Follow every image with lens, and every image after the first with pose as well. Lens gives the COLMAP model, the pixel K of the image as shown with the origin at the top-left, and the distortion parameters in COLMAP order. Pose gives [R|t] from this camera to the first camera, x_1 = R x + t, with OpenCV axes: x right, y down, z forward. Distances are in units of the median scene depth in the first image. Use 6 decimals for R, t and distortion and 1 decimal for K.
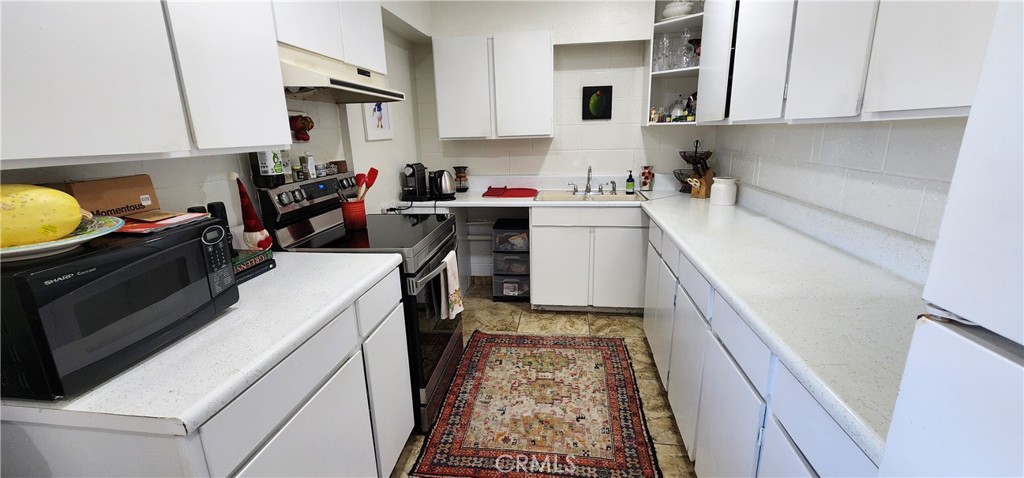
lens RADIAL K [[418.8, 0, 513.0], [0, 418.8, 241.6], [0, 0, 1]] dist [0.001006, -0.000017]
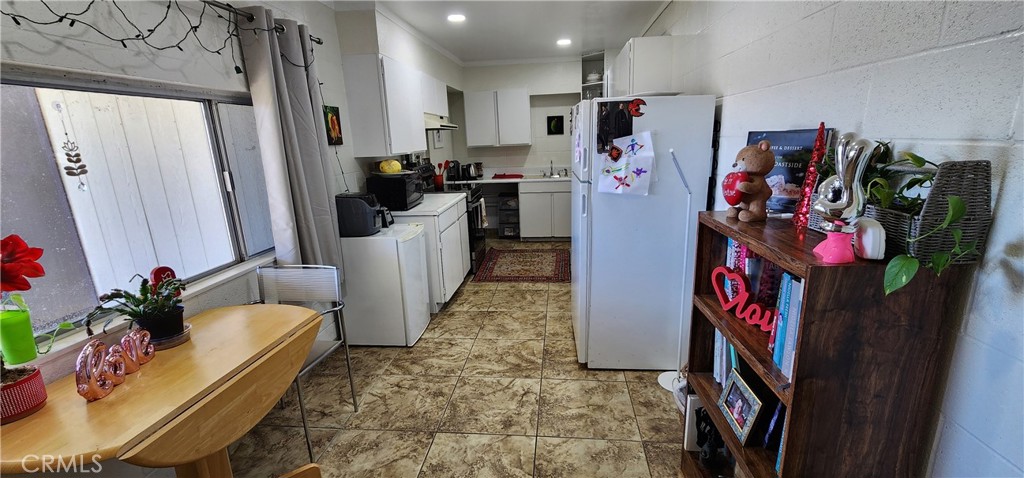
lens RADIAL K [[418.8, 0, 511.5], [0, 418.8, 239.4], [0, 0, 1]] dist [0.001006, -0.000017]
pose [[0.999750, -0.019304, 0.011270, -0.016342], [0.019530, 0.999604, -0.020250, 0.201300], [-0.010875, 0.020465, 0.999731, -0.828835]]
